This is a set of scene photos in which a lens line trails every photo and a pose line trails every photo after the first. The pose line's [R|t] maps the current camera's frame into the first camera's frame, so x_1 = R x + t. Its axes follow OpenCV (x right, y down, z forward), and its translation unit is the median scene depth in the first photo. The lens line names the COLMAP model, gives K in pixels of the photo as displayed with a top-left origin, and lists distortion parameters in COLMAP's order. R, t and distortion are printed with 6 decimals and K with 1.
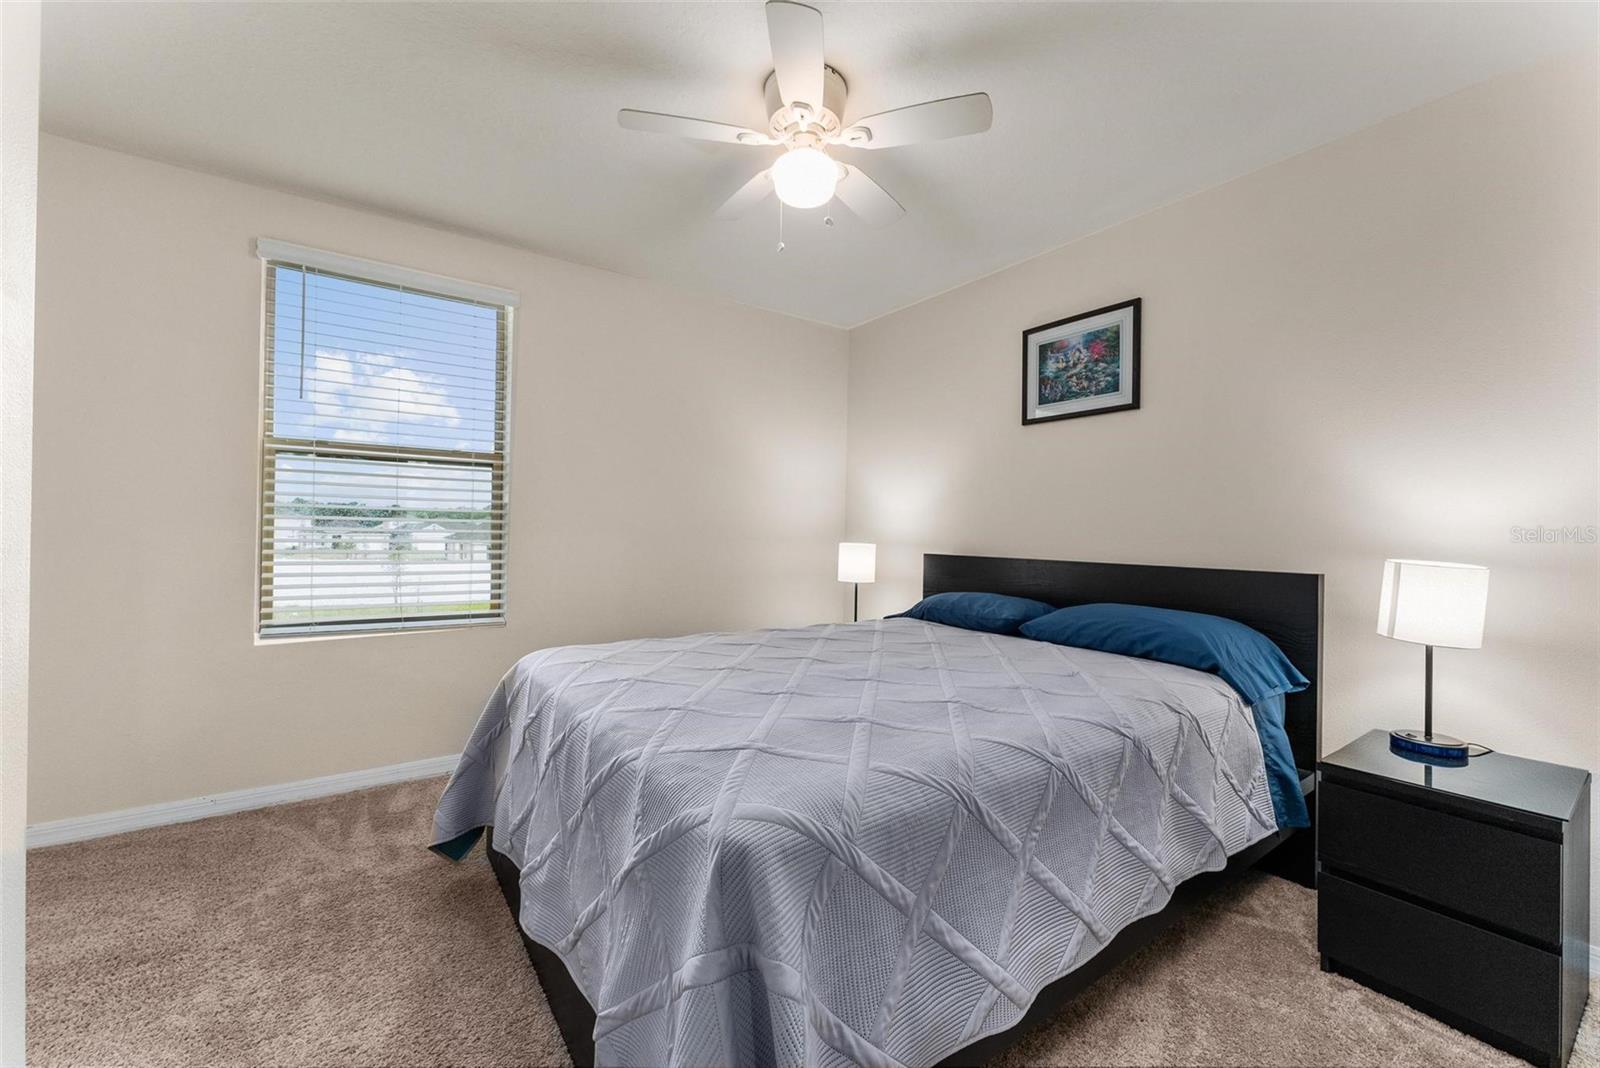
lens RADIAL K [[637.0, 0, 800.6], [0, 637.0, 530.6], [0, 0, 1]] dist [-0.001674, 0.000407]
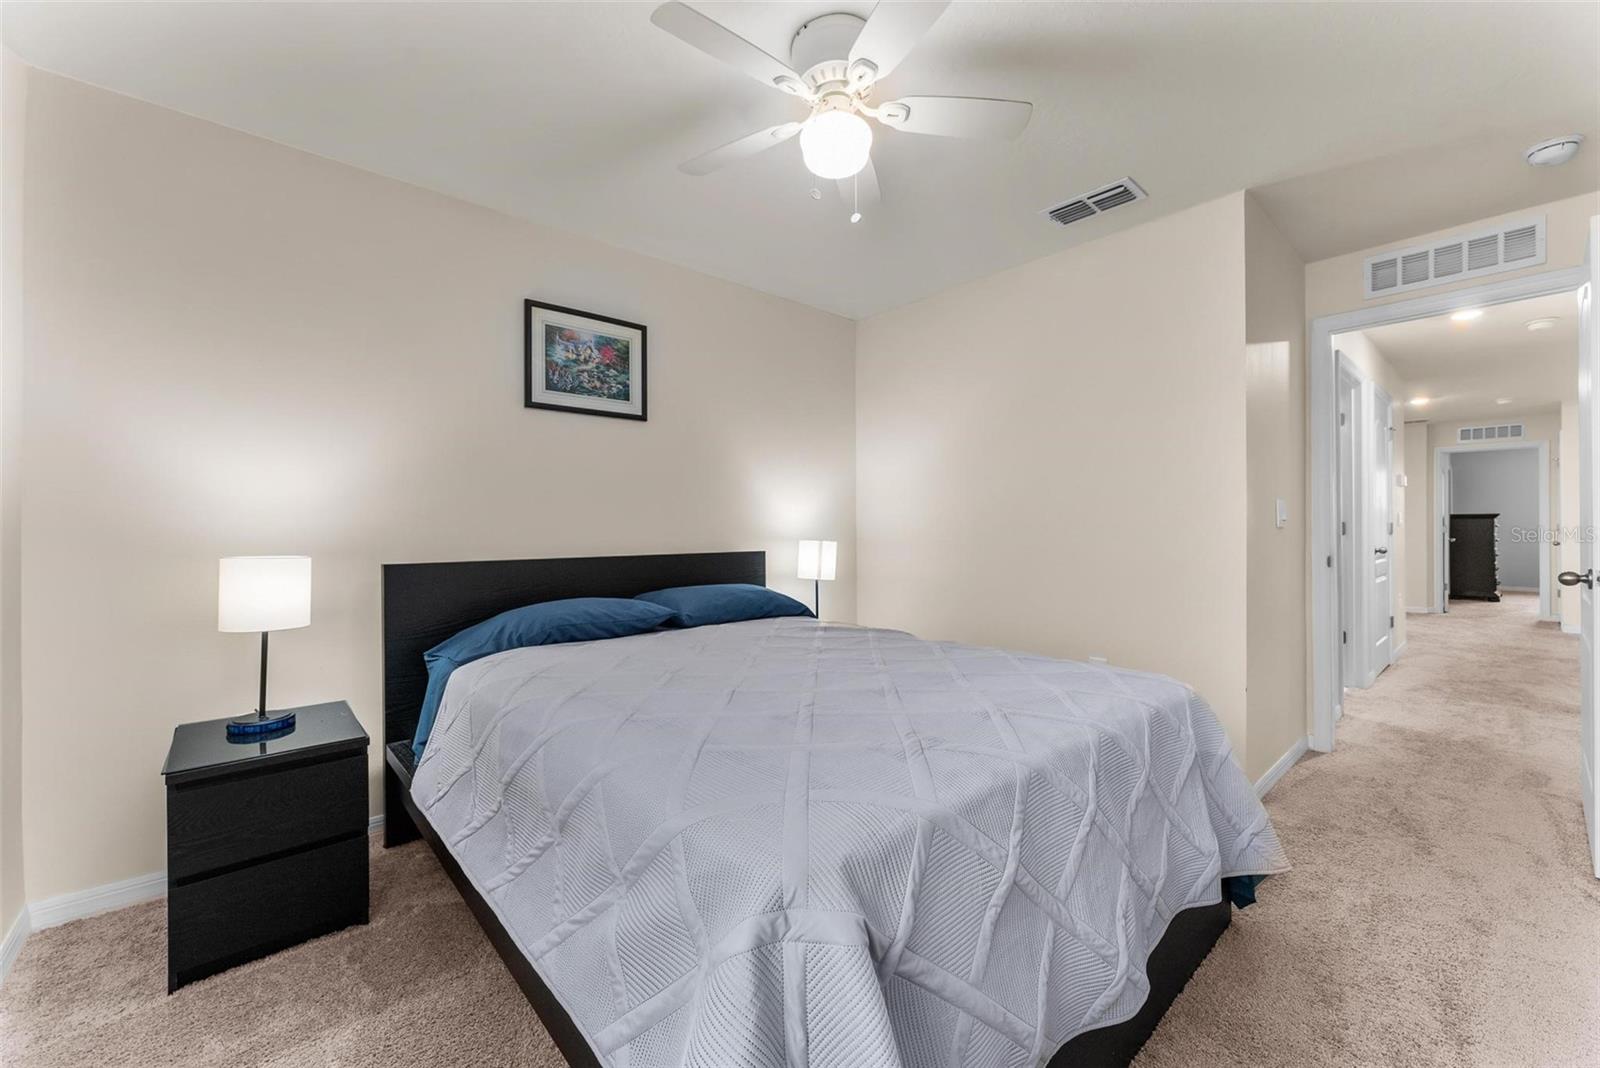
lens RADIAL K [[637.0, 0, 790.2], [0, 637.0, 534.2], [0, 0, 1]] dist [-0.001674, 0.000407]
pose [[-0.092717, -0.022162, 0.995446, -0.594516], [0.005754, 0.999724, 0.022793, -0.009305], [-0.995676, 0.007841, -0.092563, 0.766847]]
